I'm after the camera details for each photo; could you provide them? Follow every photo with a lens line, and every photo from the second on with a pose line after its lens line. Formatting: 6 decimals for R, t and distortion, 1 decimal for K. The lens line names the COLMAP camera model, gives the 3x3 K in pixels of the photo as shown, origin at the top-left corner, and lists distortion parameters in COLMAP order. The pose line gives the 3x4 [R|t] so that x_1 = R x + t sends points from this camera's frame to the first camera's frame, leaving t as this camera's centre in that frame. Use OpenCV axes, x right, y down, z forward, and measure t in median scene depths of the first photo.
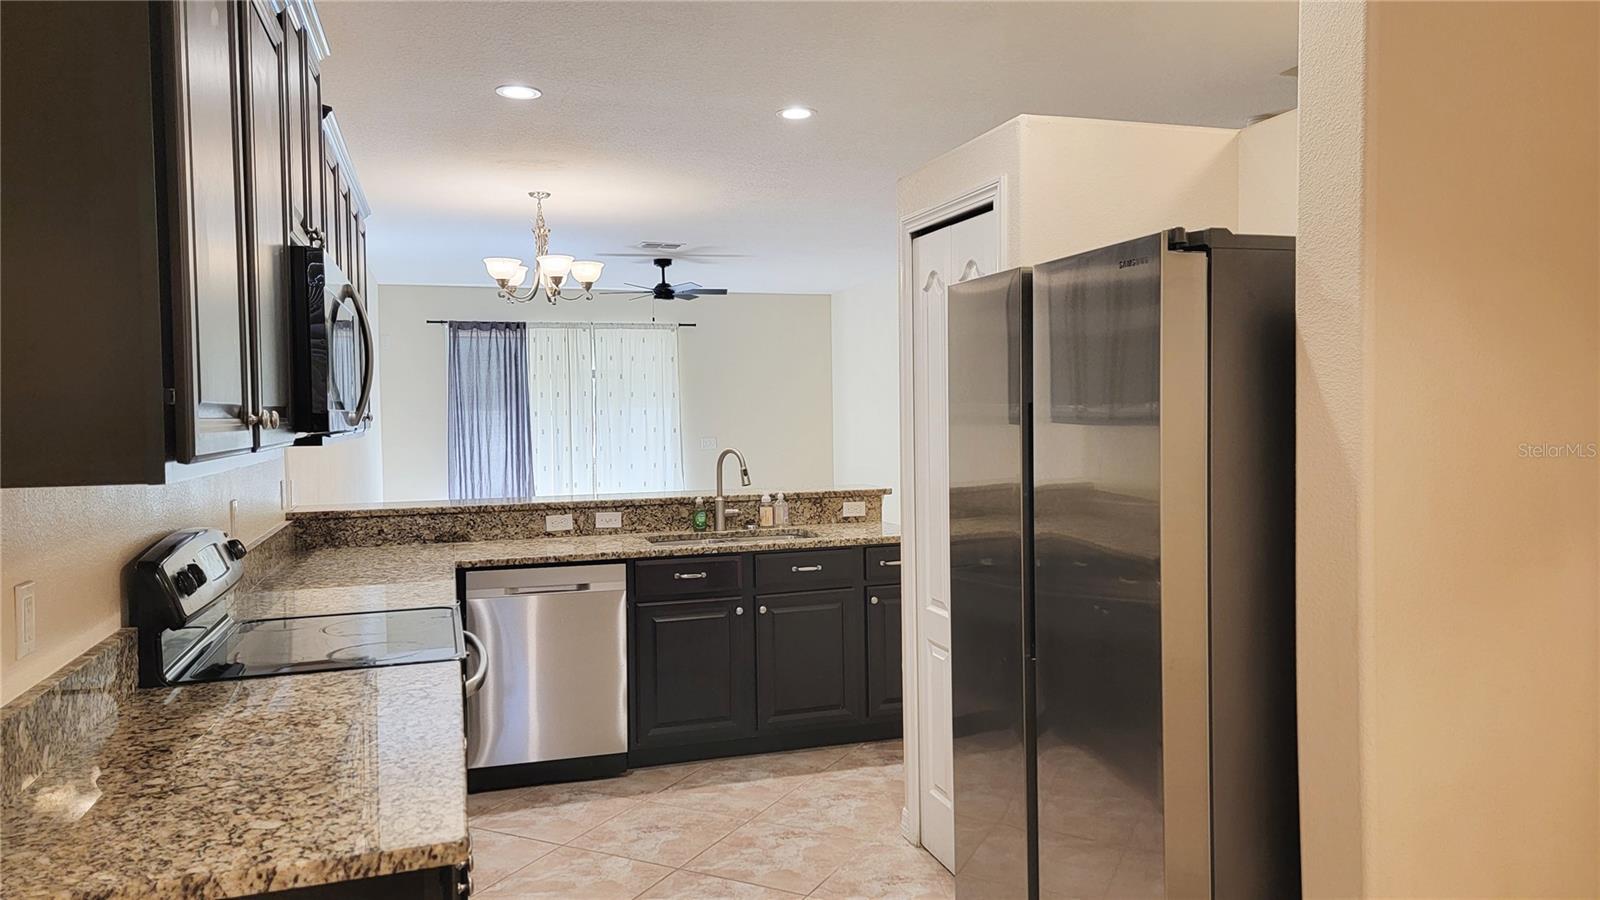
lens RADIAL K [[1103.5, 0, 809.1], [0, 1103.5, 440.8], [0, 0, 1]] dist [0.096292, -0.084795]
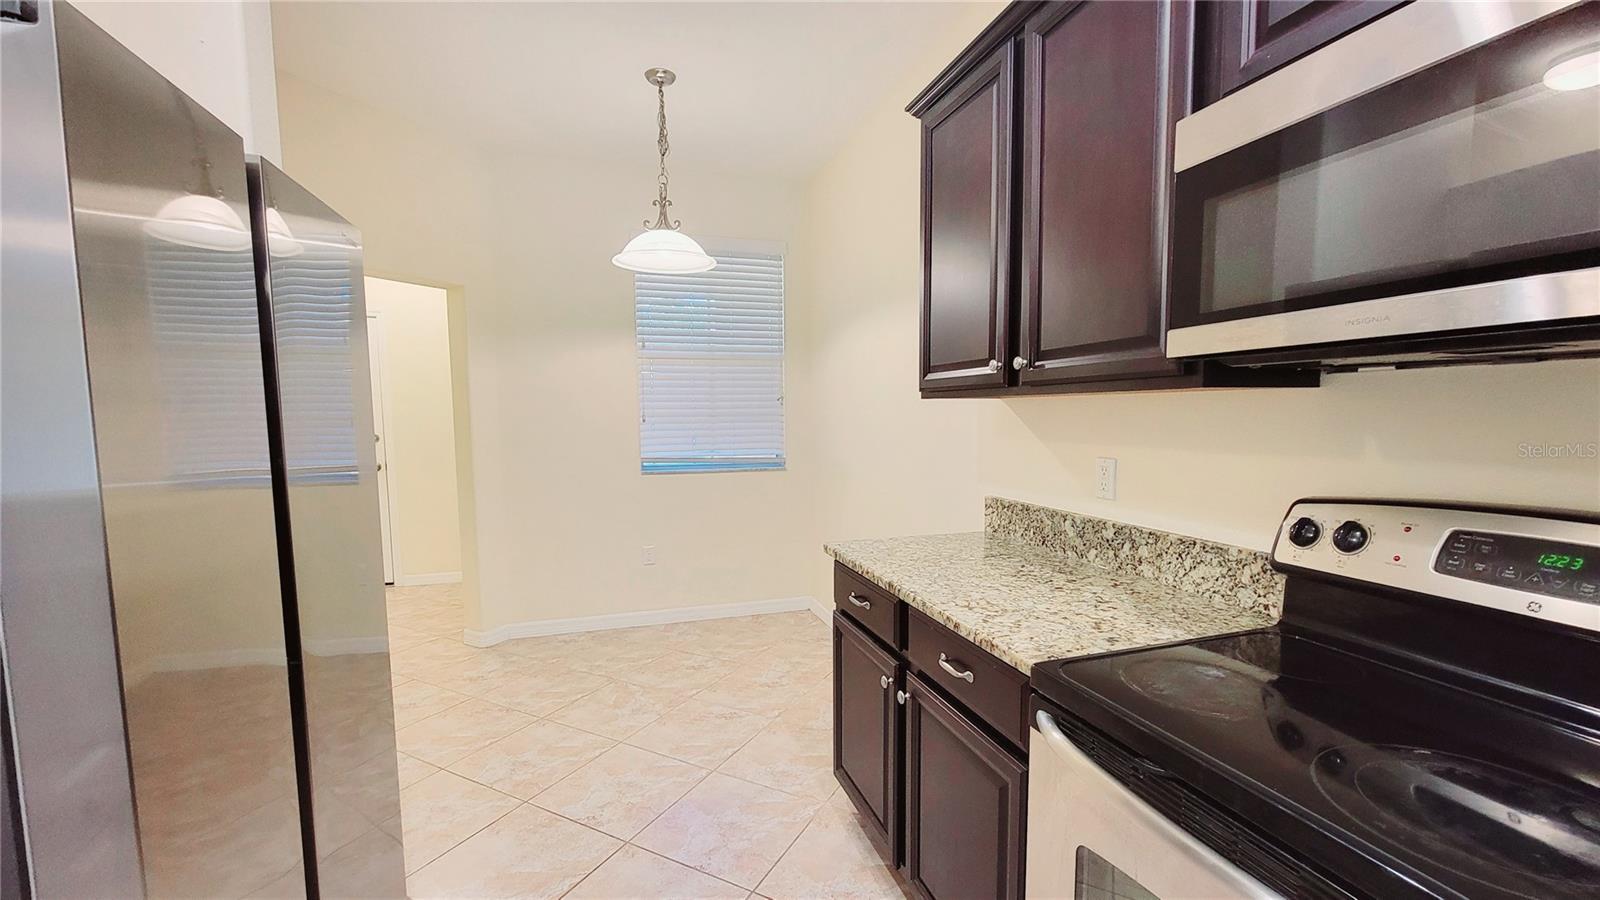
lens RADIAL K [[656.2, 0, 801.3], [0, 656.2, 470.3], [0, 0, 1]] dist [-0.002603, -0.000906]
pose [[-0.999690, 0.020017, 0.014792, -0.103976], [0.021593, 0.993083, 0.115413, 0.007008], [-0.012380, 0.115696, -0.993207, 0.912995]]
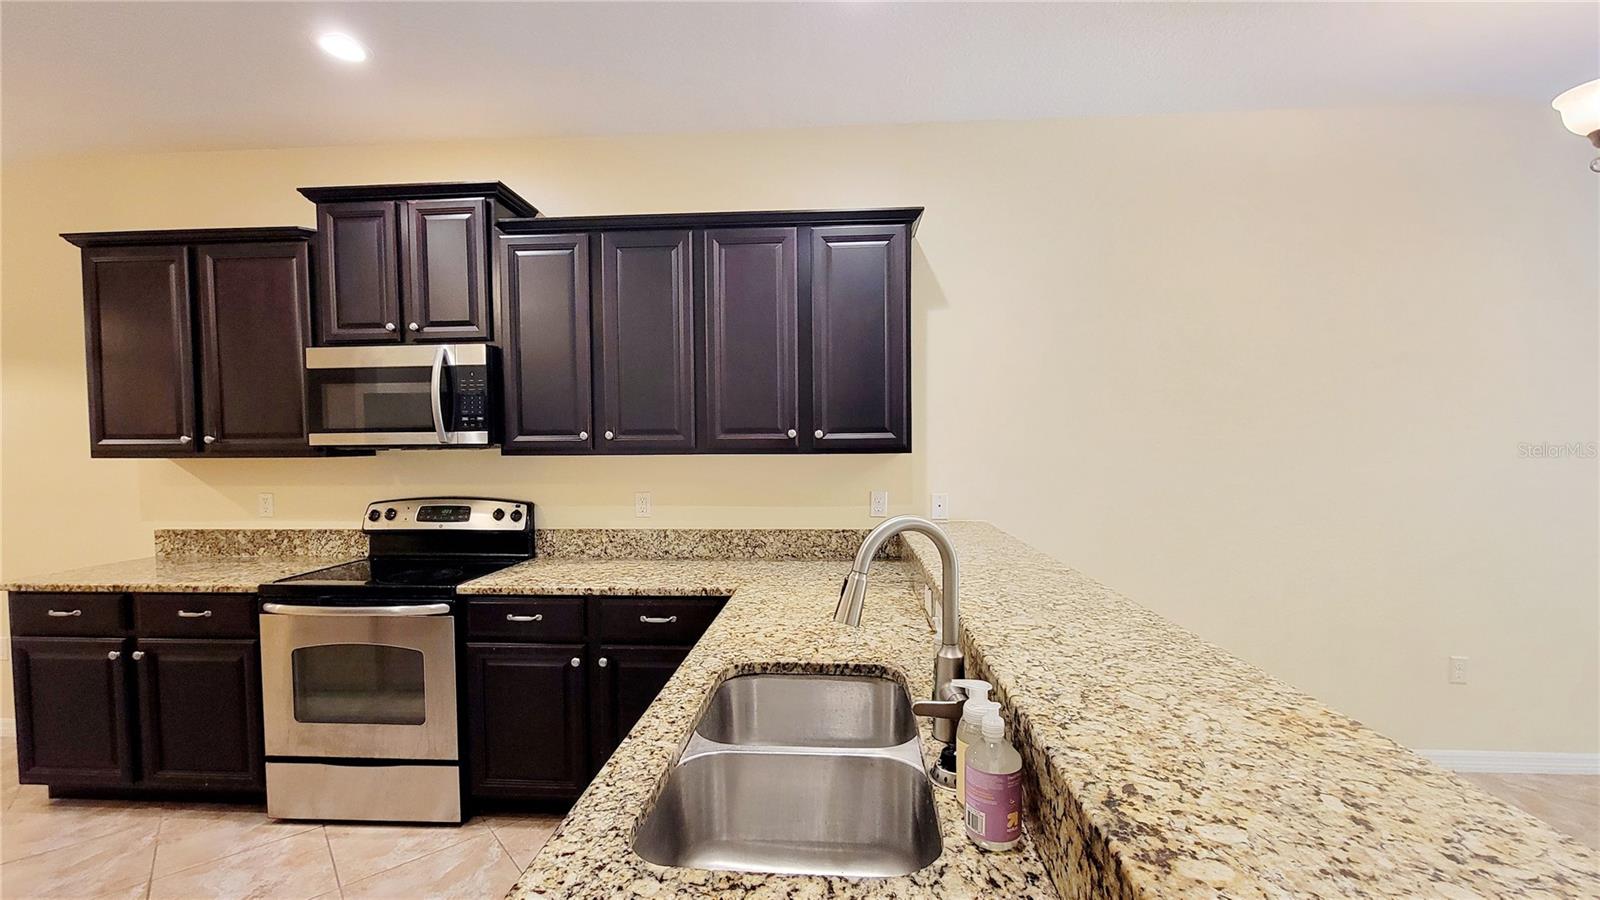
lens RADIAL K [[656.2, 0, 804.4], [0, 656.2, 471.7], [0, 0, 1]] dist [-0.002603, -0.000906]
pose [[-0.369925, 0.055344, -0.927412, 0.177659], [-0.012772, 0.997827, 0.064640, -0.028516], [0.928974, 0.035757, -0.368414, 1.342153]]
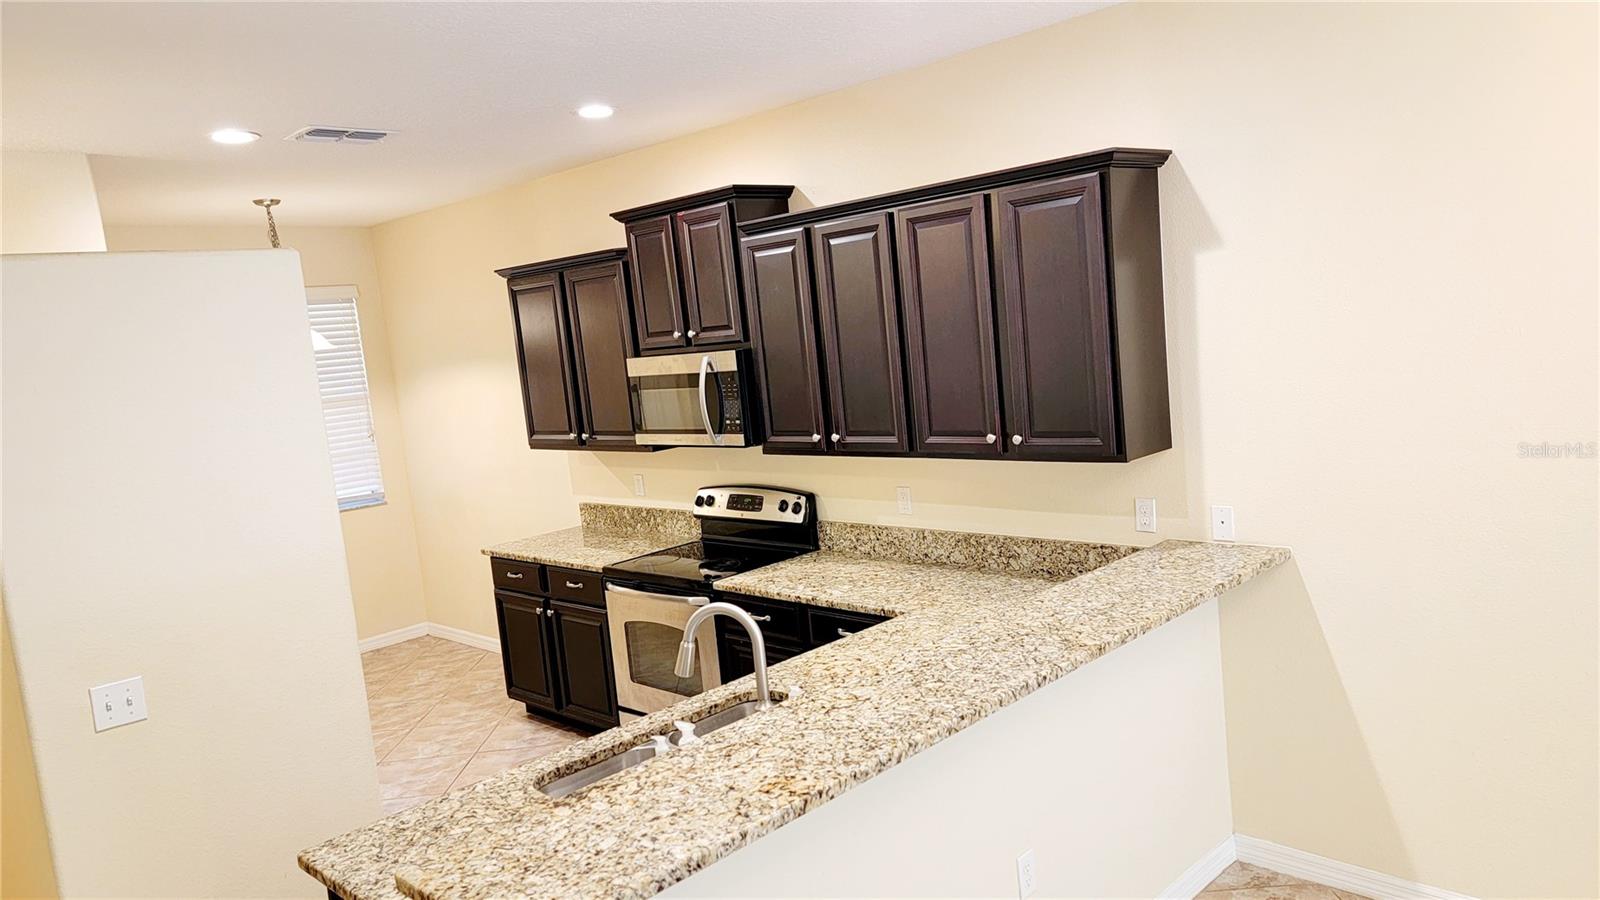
lens RADIAL K [[1103.5, 0, 816.6], [0, 1103.5, 456.4], [0, 0, 1]] dist [0.096292, -0.084795]
pose [[-0.882304, 0.153678, -0.444885, 0.130087], [0.095957, 0.984075, 0.149628, -0.165210], [0.460795, 0.089327, -0.883000, 1.859065]]
